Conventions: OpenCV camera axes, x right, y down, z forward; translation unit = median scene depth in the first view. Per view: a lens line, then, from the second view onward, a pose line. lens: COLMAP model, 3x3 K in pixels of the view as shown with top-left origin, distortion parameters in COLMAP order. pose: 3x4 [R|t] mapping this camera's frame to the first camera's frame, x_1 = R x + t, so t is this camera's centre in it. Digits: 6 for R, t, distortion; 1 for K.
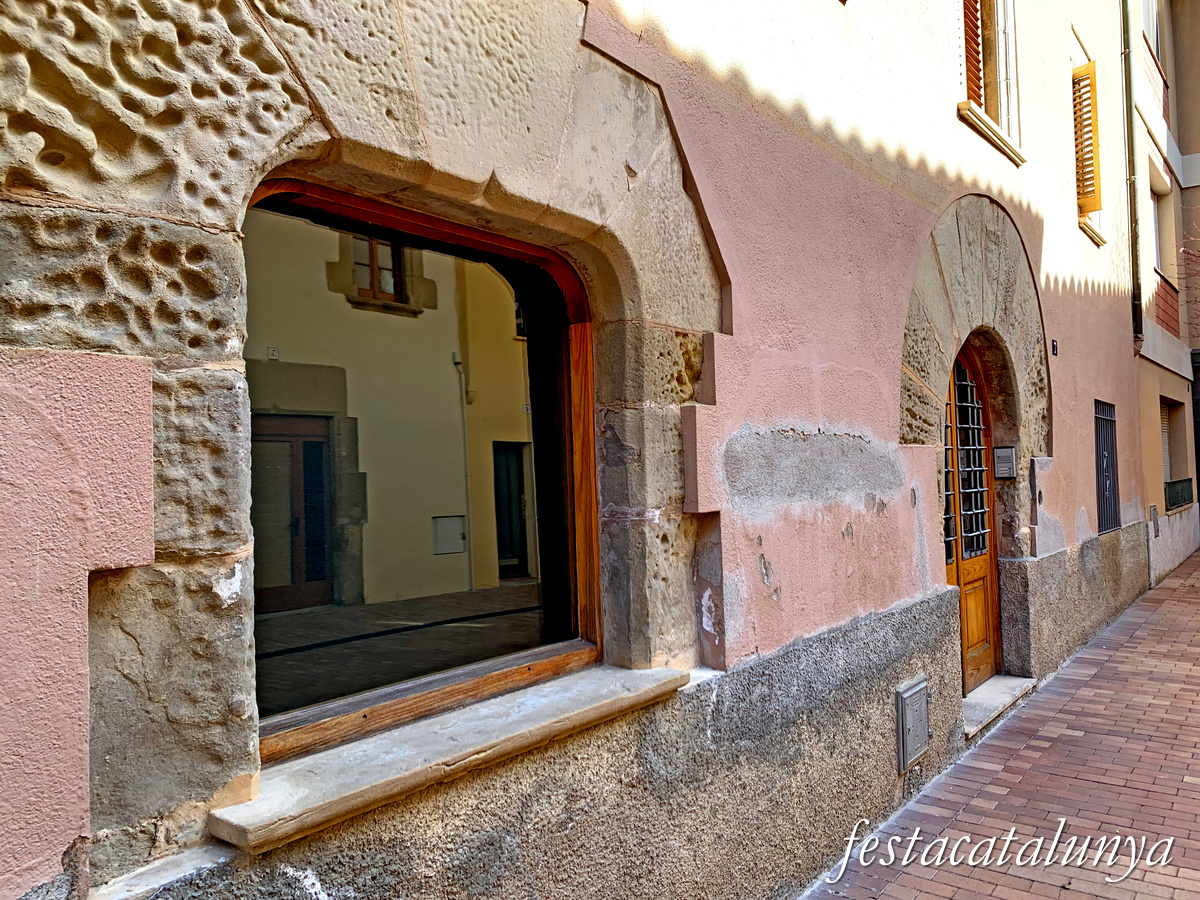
lens RADIAL K [[905.0, 0, 600.0], [0, 905.0, 450.0], [0, 0, 1]] dist [0.197902, -0.480457]
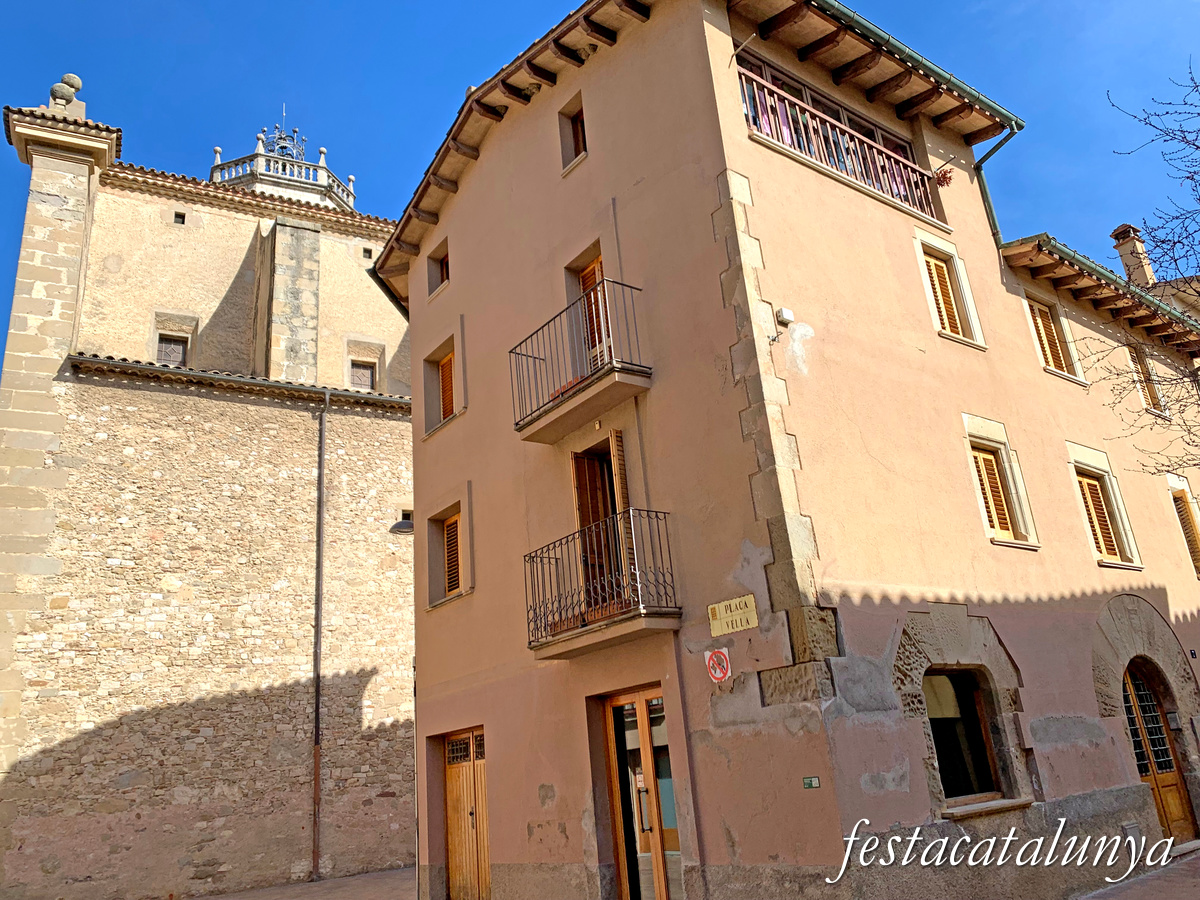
lens RADIAL K [[918.0, 0, 601.4], [0, 918.0, 431.1], [0, 0, 1]] dist [-0.004309, 0.000716]
pose [[0.968253, -0.139335, -0.207538, -0.497297], [0.066468, 0.943863, -0.323581, -0.037890], [0.240974, 0.299514, 0.923159, -2.586953]]
